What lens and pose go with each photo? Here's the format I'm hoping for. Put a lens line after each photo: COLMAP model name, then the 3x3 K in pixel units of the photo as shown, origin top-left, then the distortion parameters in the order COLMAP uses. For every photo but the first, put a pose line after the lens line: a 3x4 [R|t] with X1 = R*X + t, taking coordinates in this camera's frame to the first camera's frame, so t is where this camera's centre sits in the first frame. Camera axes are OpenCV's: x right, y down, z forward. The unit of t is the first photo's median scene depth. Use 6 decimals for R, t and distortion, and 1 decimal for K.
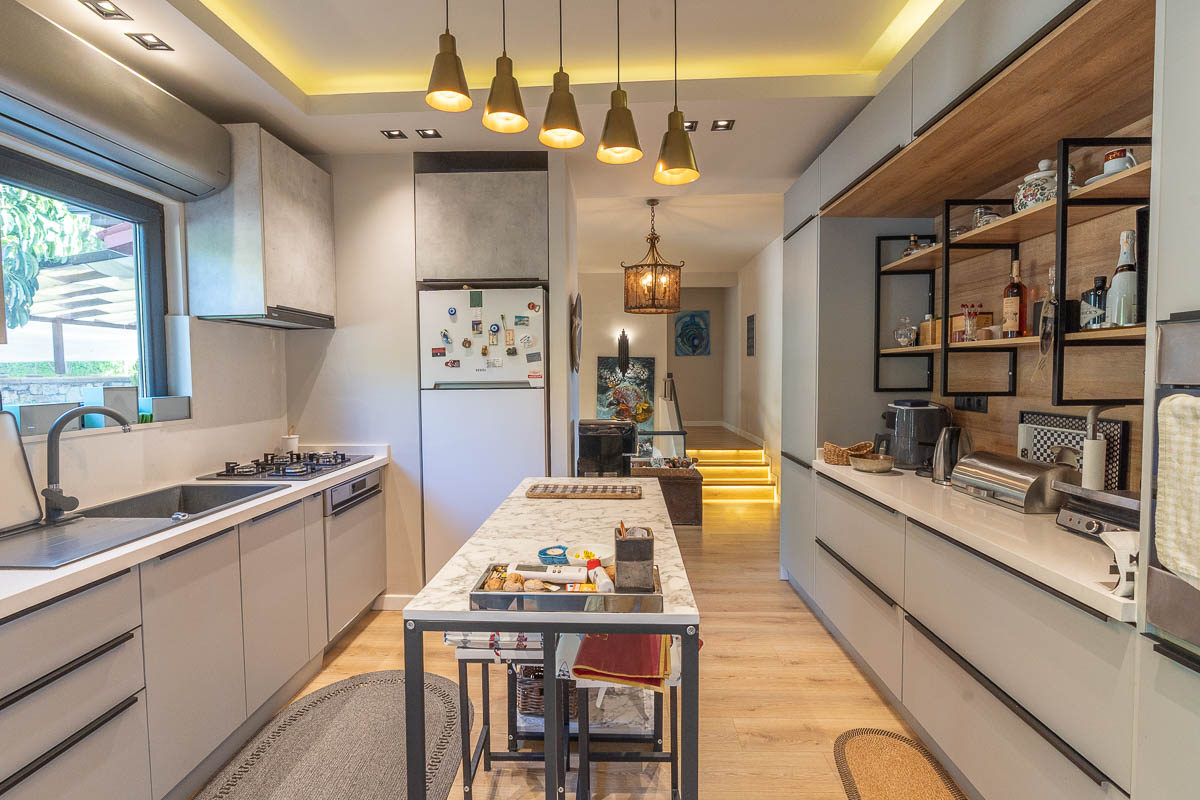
lens RADIAL K [[543.9, 0, 603.9], [0, 543.9, 395.5], [0, 0, 1]] dist [-0.006876, 0.001533]
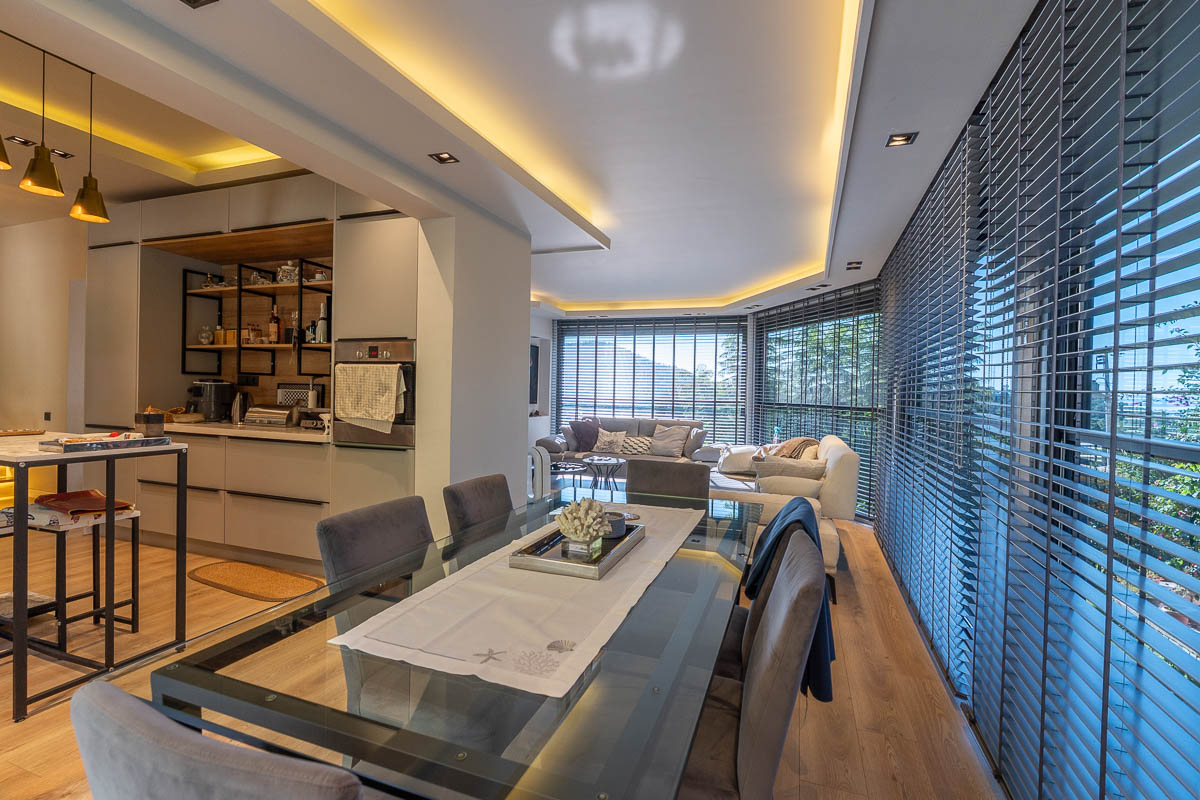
lens RADIAL K [[543.9, 0, 603.9], [0, 543.9, 395.5], [0, 0, 1]] dist [-0.006876, 0.001533]
pose [[0.302214, 0.006173, 0.953220, -0.748019], [0.018856, 0.999745, -0.012453, 0.123912], [-0.953054, 0.021737, 0.302021, -0.712342]]
